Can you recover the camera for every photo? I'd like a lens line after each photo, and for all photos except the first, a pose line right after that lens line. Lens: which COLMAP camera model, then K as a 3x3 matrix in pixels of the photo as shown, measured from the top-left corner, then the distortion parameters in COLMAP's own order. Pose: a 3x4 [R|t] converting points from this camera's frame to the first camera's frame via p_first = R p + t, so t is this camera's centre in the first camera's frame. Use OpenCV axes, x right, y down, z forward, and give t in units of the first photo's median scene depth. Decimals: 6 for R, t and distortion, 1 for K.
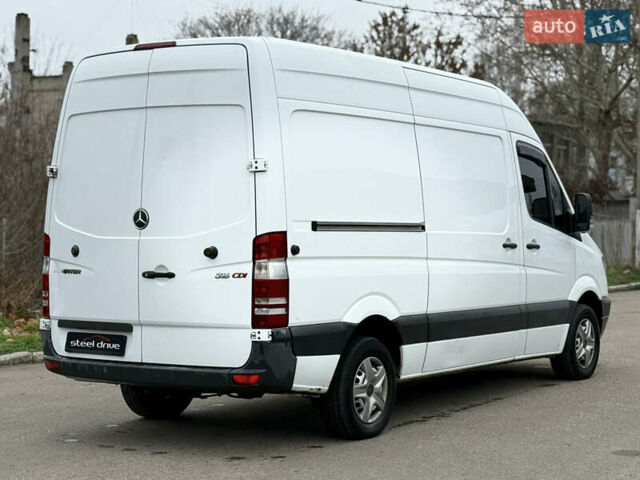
lens RADIAL K [[1321.7, 0, 320.0], [0, 1321.7, 240.0], [0, 0, 1]] dist [0.015498, -0.100472]
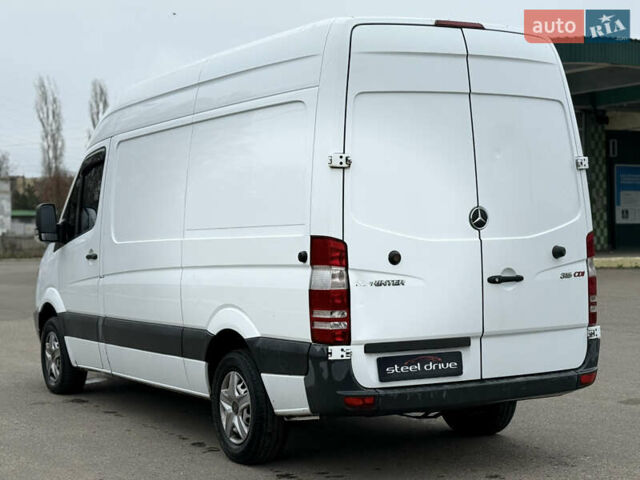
lens RADIAL K [[1321.7, 0, 320.0], [0, 1321.7, 240.0], [0, 0, 1]] dist [0.015498, -0.100472]
pose [[0.448256, -0.014701, 0.893784, -0.982022], [0.031537, 0.999502, 0.000624, -0.005063], [-0.893349, 0.027908, 0.448497, 0.696673]]
